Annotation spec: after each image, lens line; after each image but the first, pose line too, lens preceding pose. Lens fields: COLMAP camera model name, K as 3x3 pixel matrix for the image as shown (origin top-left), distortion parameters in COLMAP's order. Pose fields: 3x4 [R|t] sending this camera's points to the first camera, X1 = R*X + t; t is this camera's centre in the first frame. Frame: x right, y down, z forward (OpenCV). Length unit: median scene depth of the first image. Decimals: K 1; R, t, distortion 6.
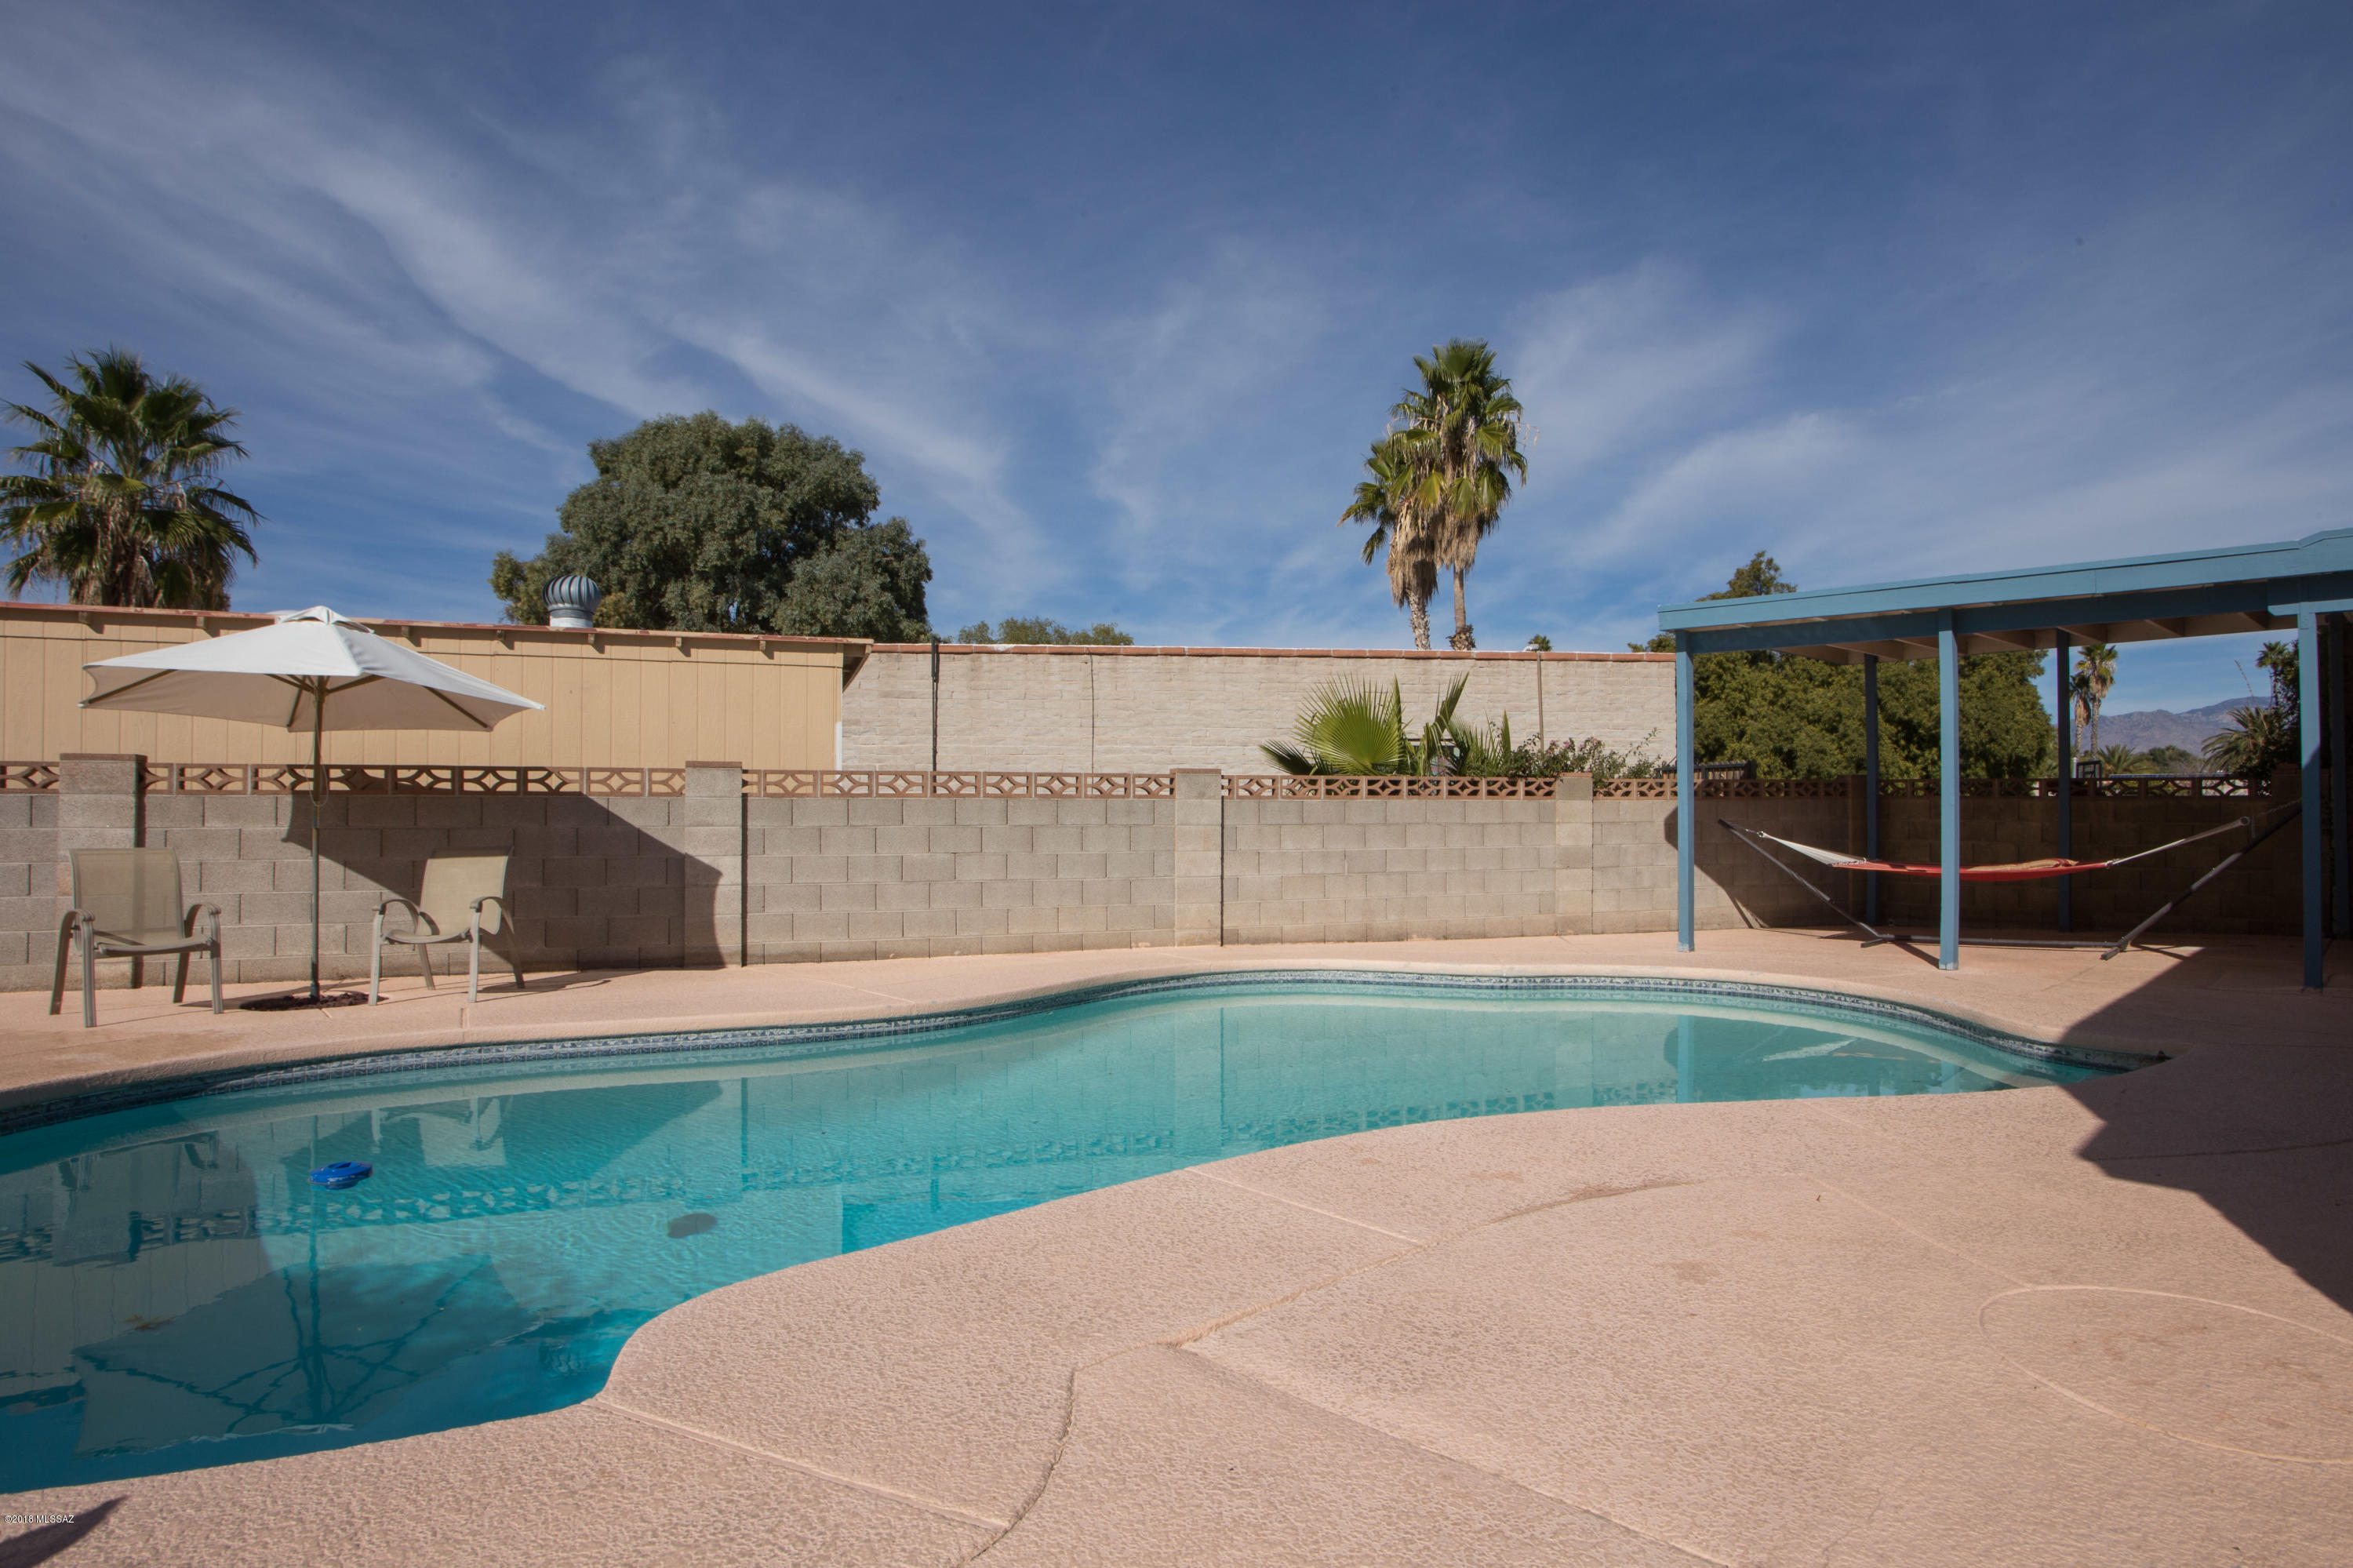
lens RADIAL K [[1336.0, 0, 1226.9], [0, 1336.0, 789.3], [0, 0, 1]] dist [-0.070664, 0.045583]
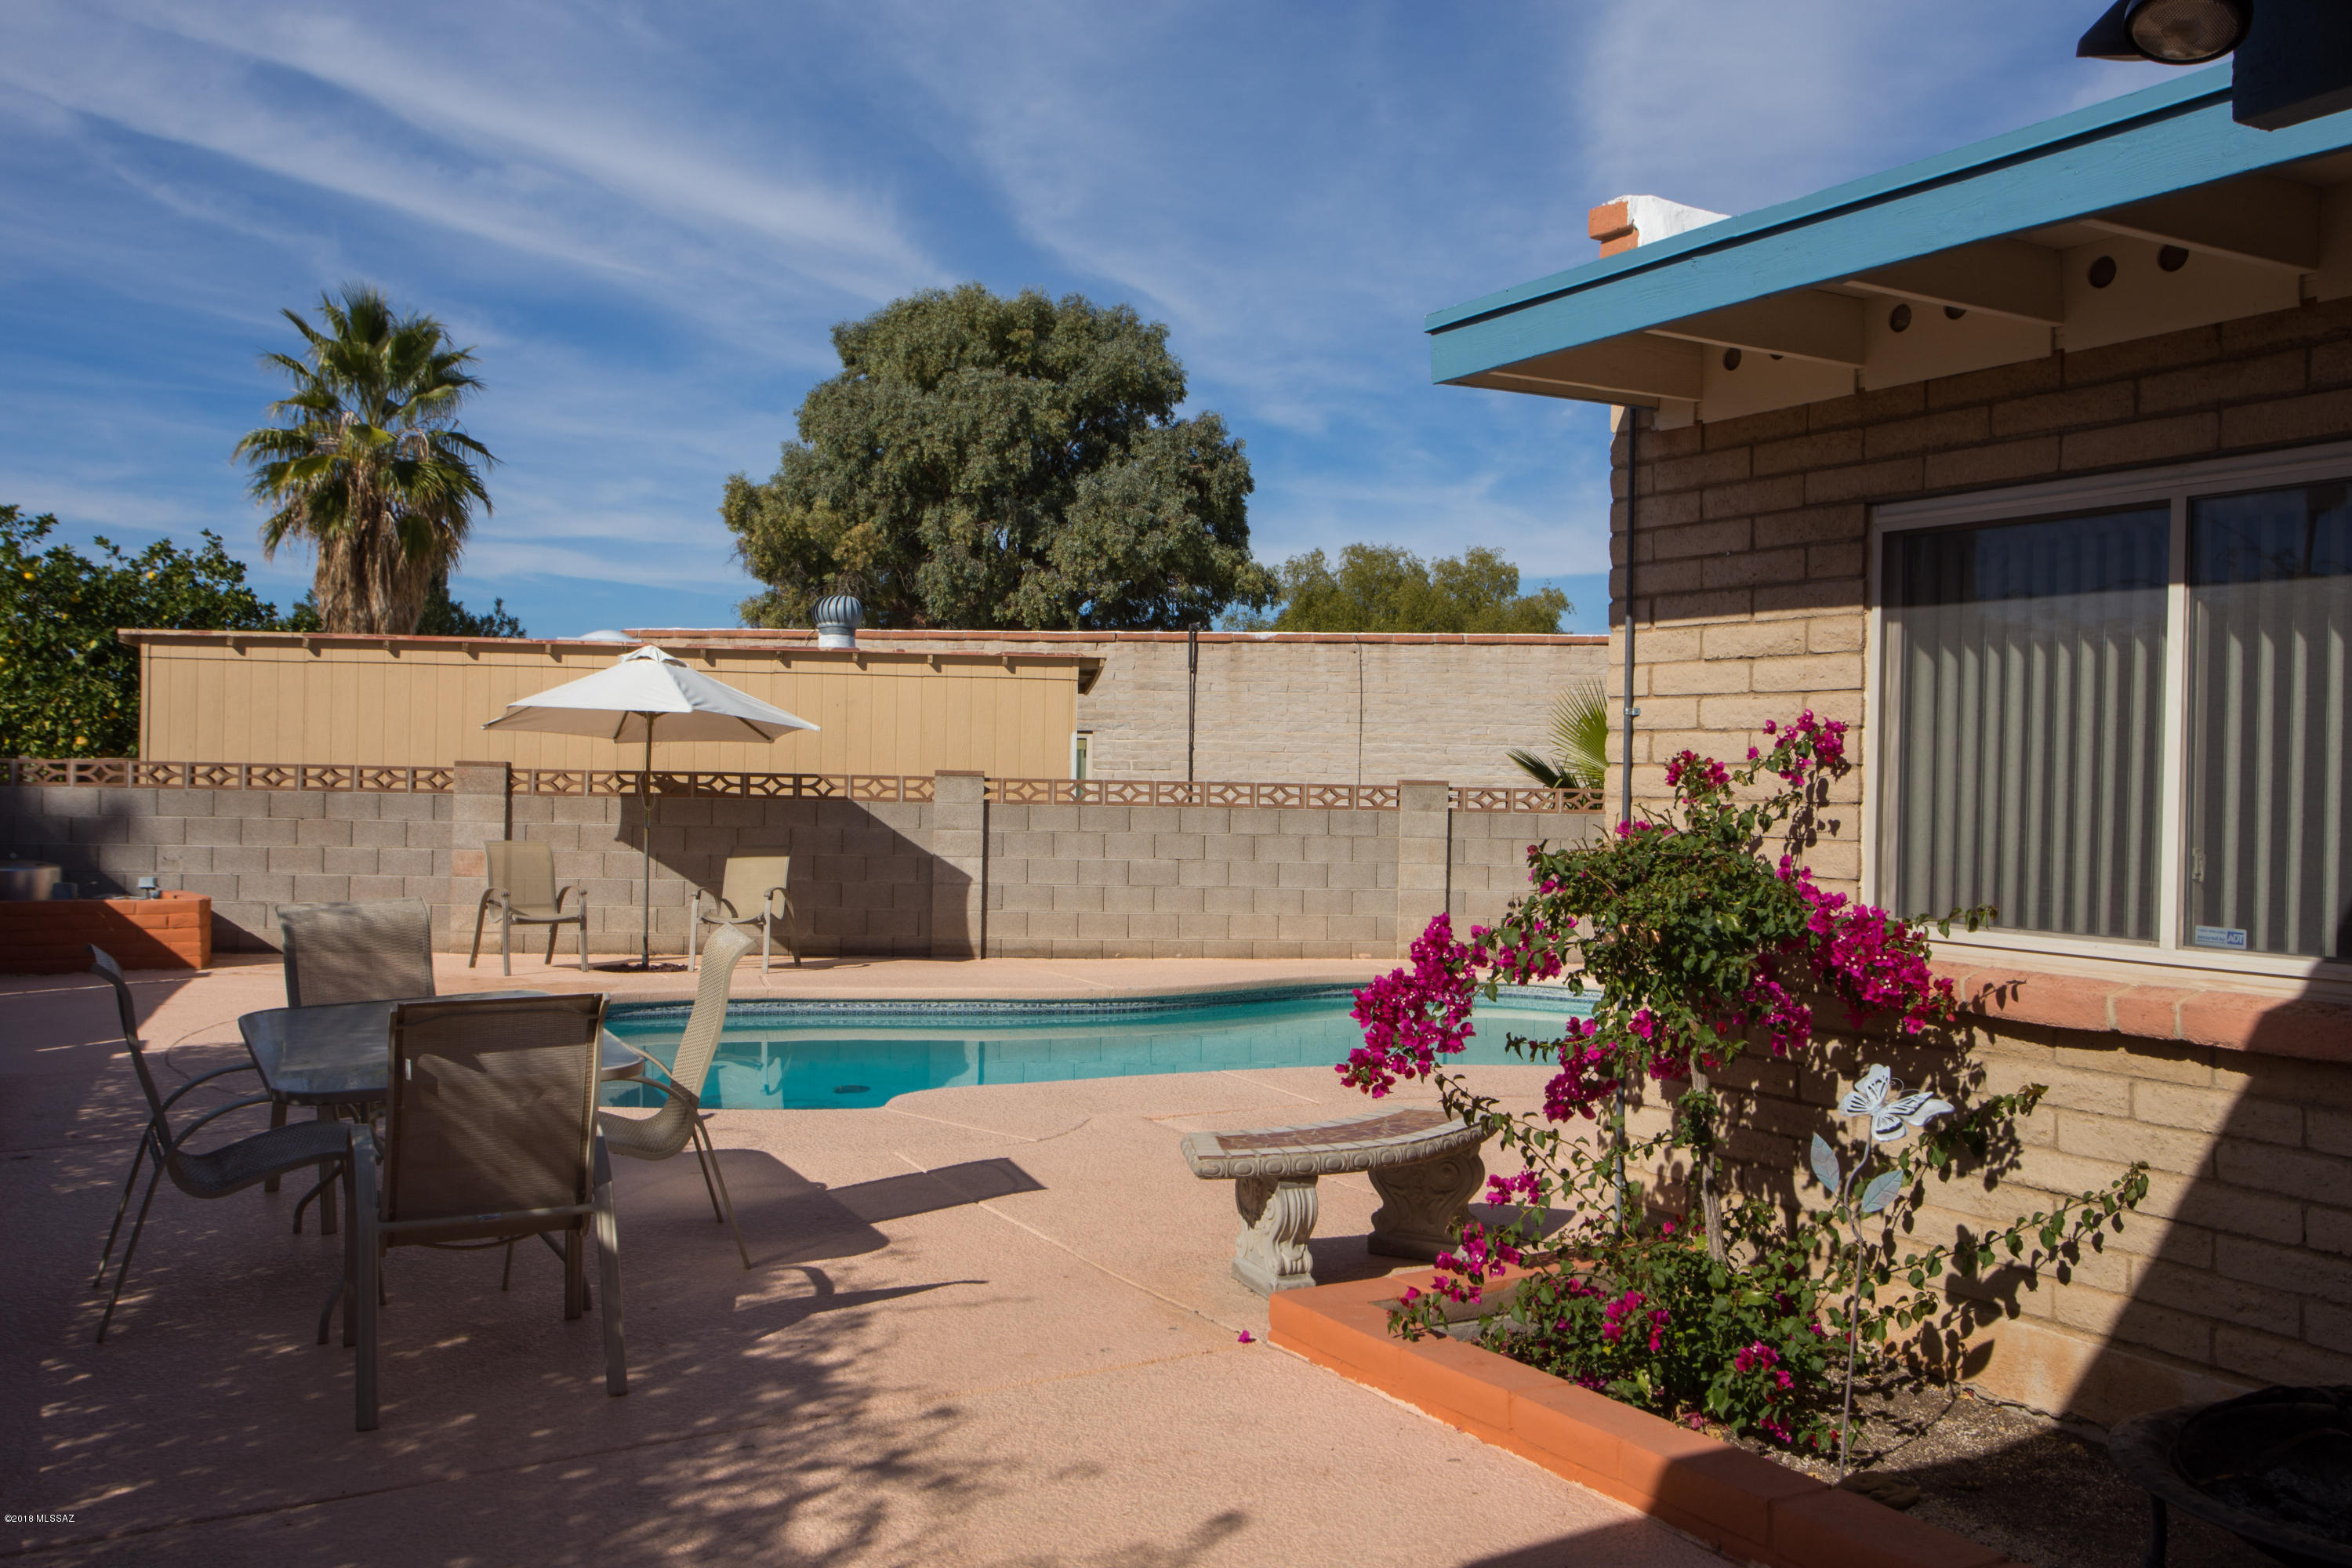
lens RADIAL K [[1943.6, 0, 1176.0], [0, 1943.6, 784.0], [0, 0, 1]] dist [-0.004772, 0.082856]
pose [[0.963374, 0.017704, -0.267575, 0.193894], [-0.014509, 0.999798, 0.013914, -0.031453], [0.267767, -0.009522, 0.963437, -0.451716]]
